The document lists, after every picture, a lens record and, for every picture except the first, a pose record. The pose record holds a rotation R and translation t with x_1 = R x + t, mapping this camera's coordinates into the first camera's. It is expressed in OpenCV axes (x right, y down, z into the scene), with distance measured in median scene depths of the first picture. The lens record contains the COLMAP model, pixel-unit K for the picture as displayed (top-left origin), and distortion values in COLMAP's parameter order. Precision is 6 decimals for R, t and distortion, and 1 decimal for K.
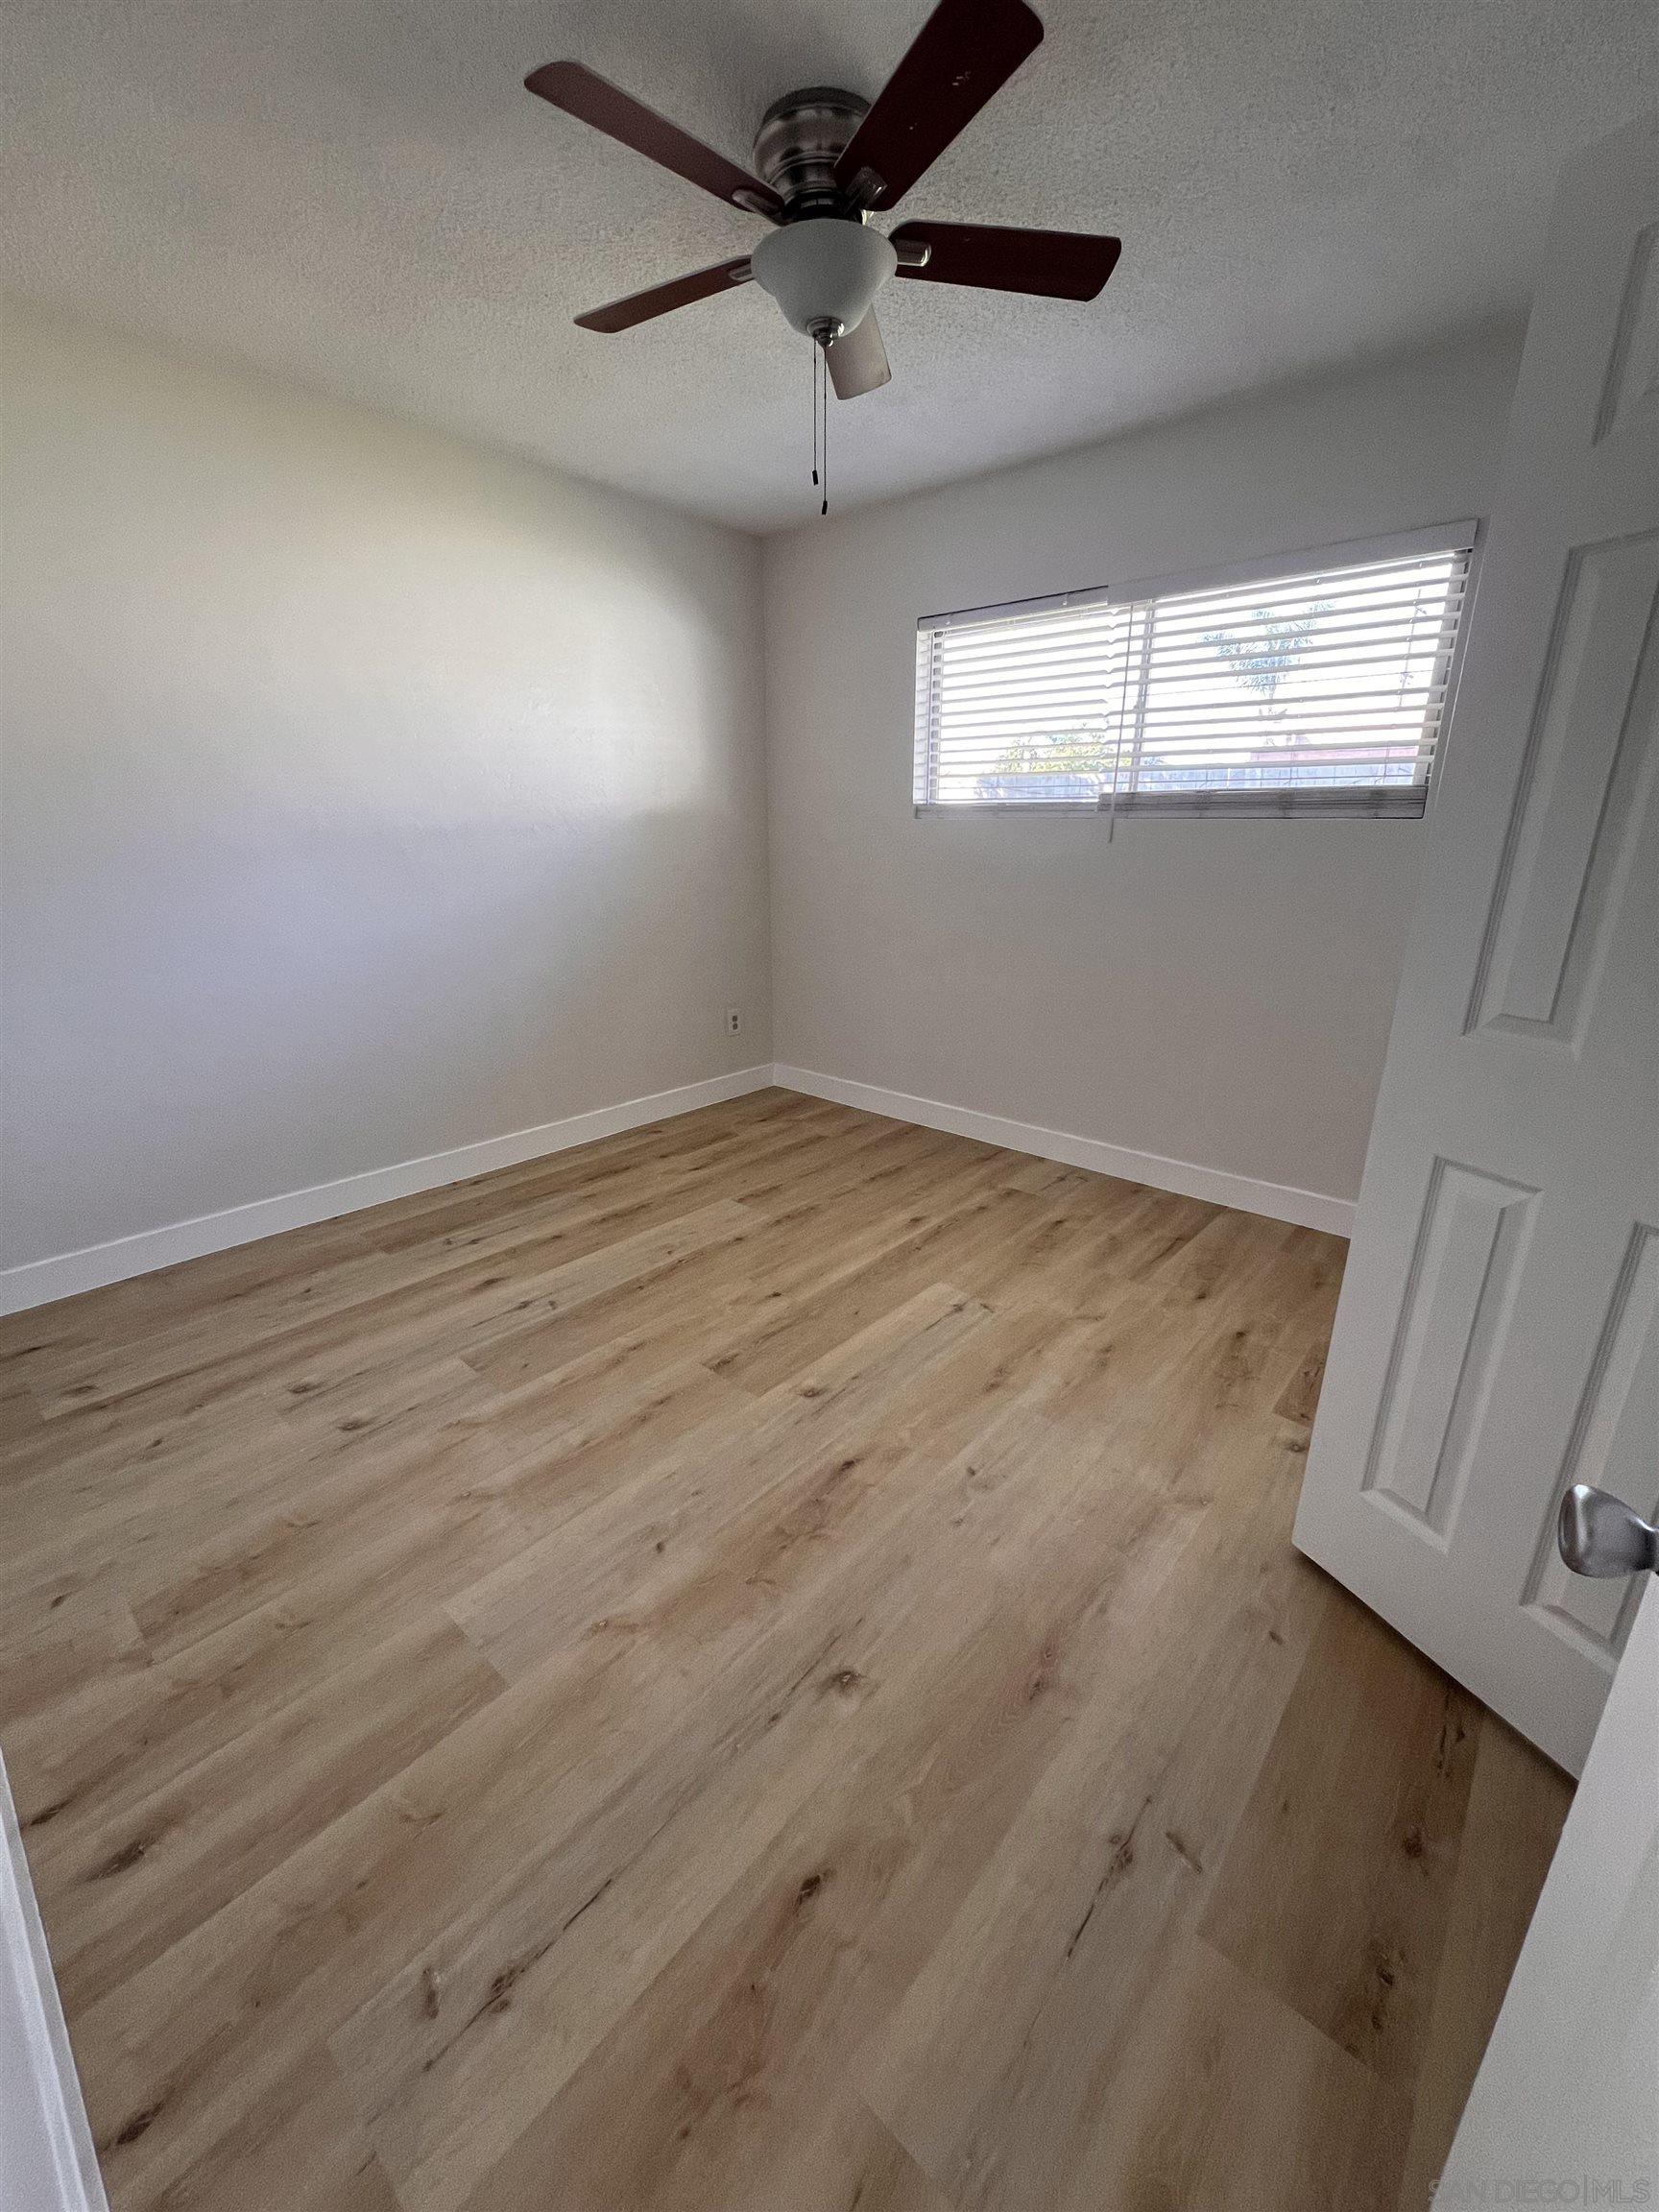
lens RADIAL K [[890.9, 0, 818.2], [0, 890.9, 1098.8], [0, 0, 1]] dist [-0.002422, 0.000314]
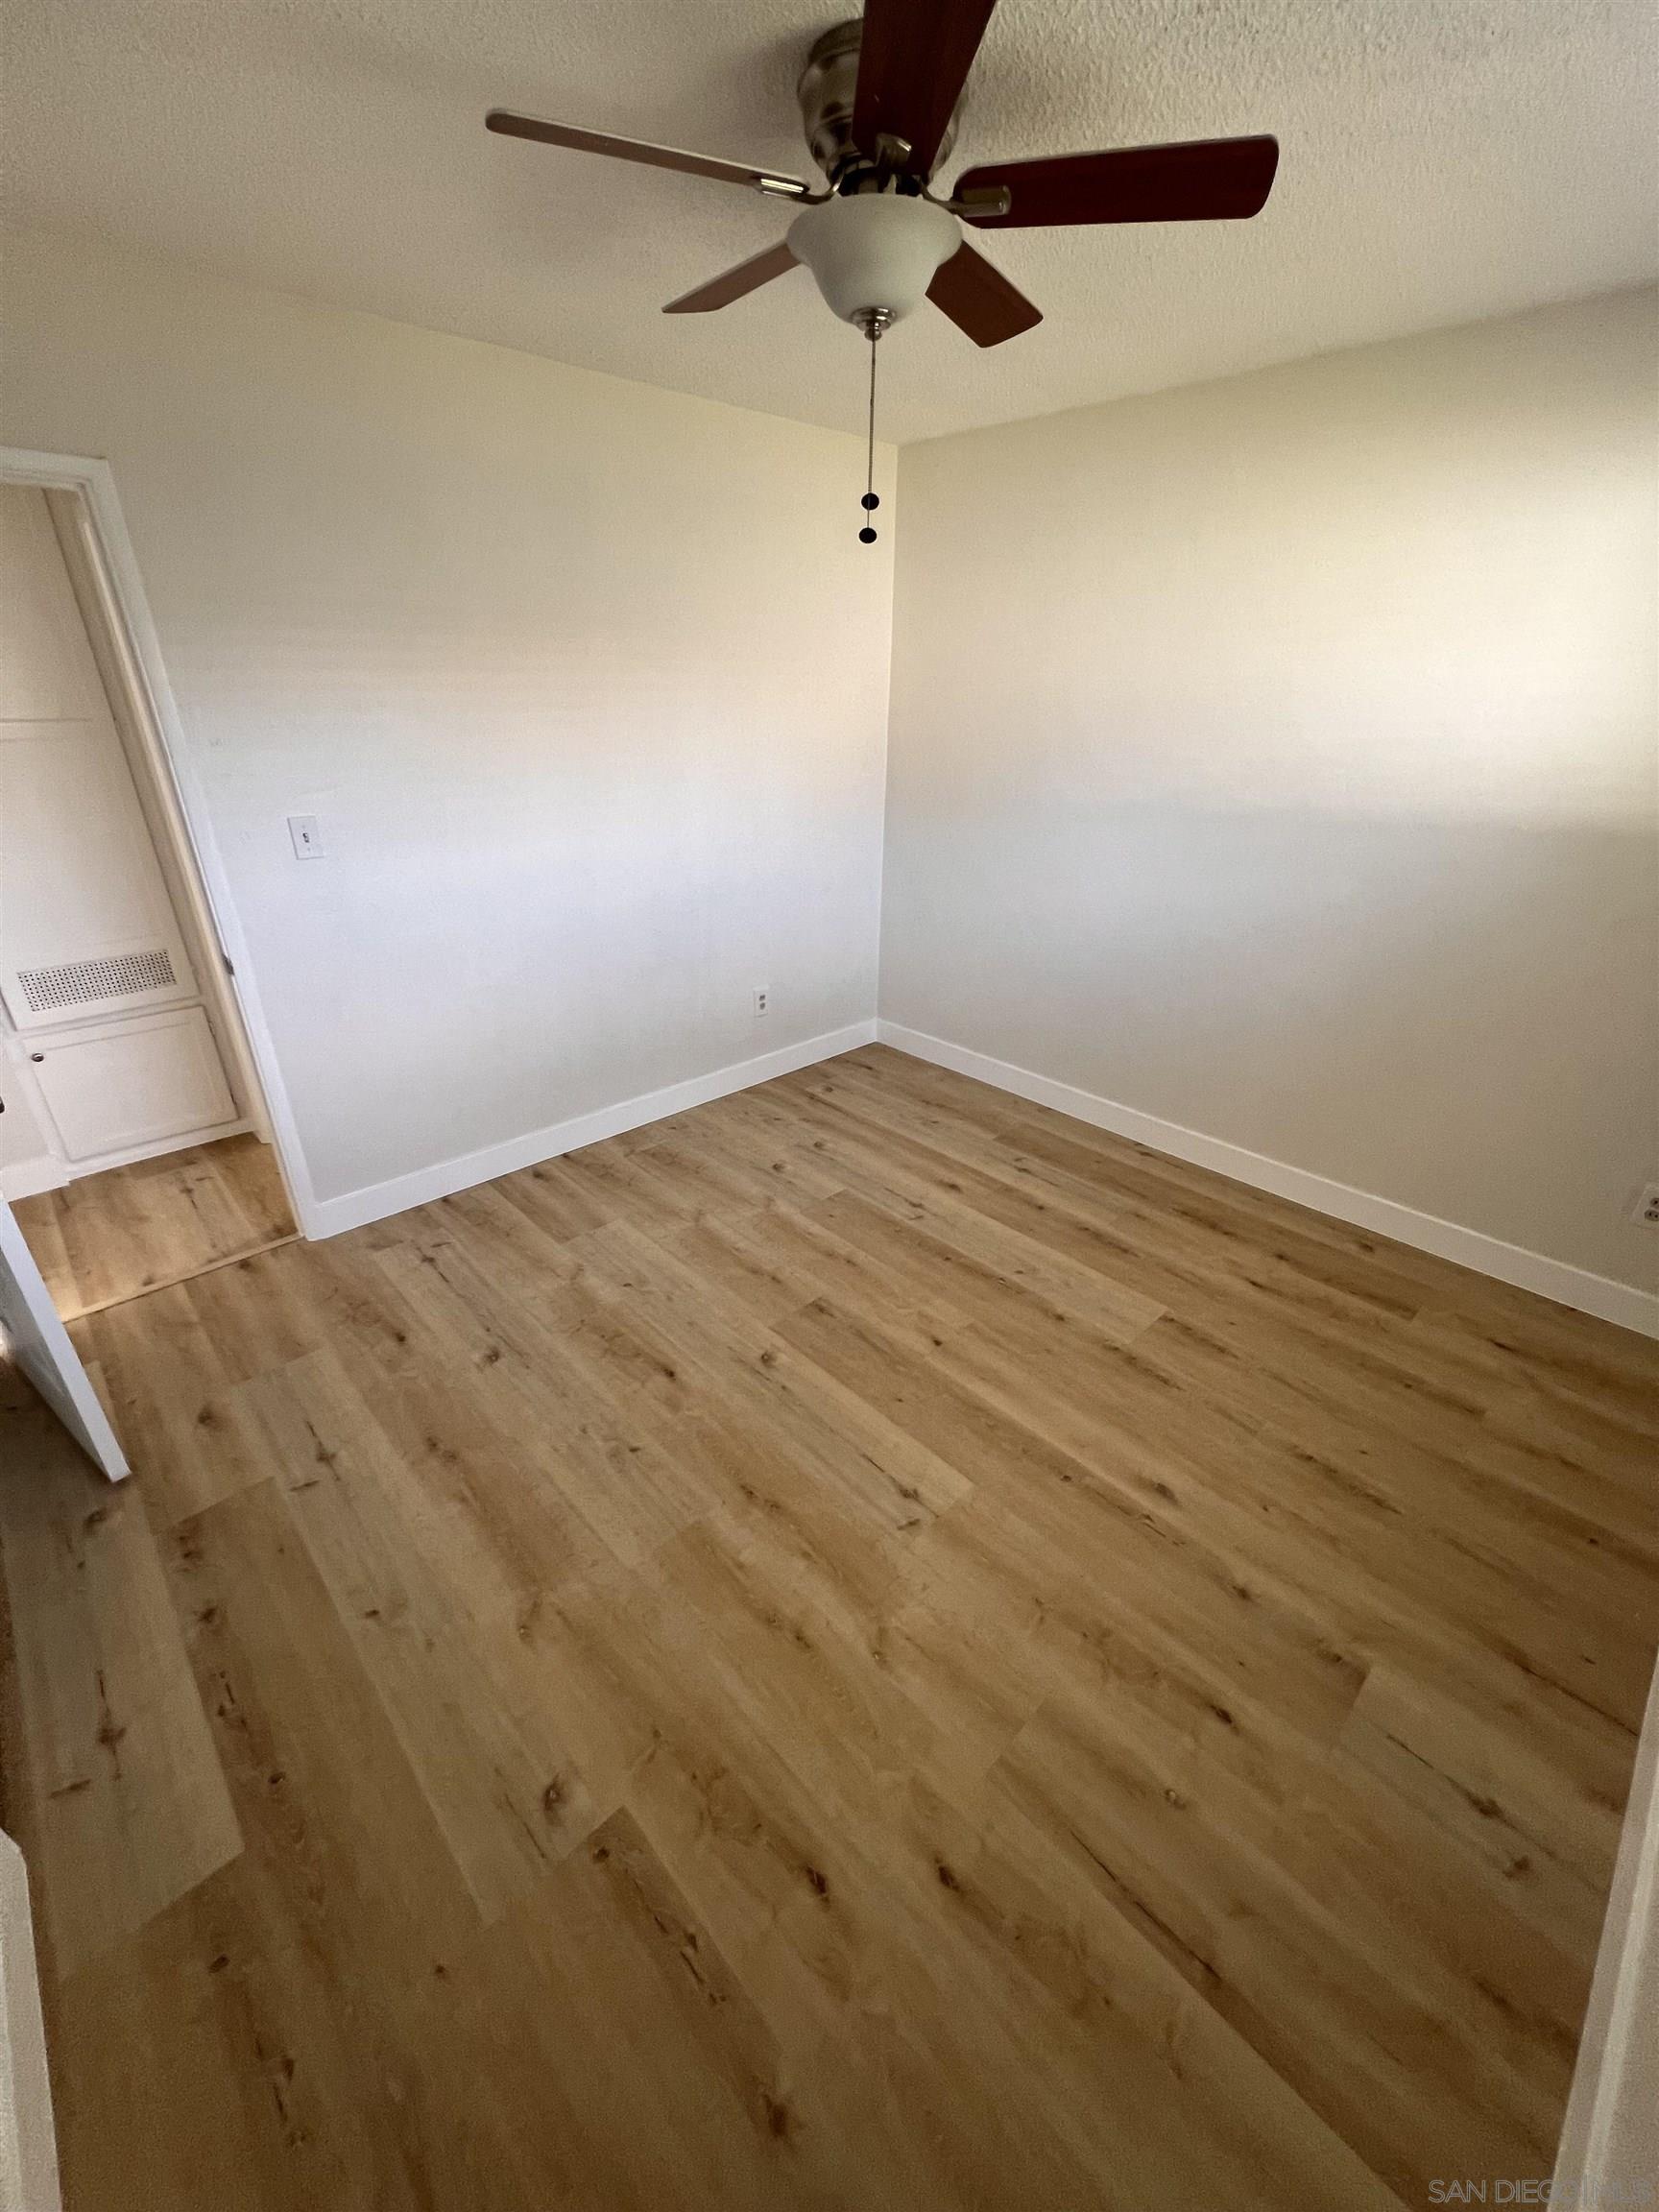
lens RADIAL K [[880.1, 0, 823.1], [0, 880.1, 1109.1], [0, 0, 1]] dist [-0.001685, 0.000103]
pose [[-0.088667, 0.435490, -0.895816, 0.718558], [-0.302329, 0.845164, 0.440790, -0.380987], [0.949071, 0.309914, 0.056723, 0.769019]]
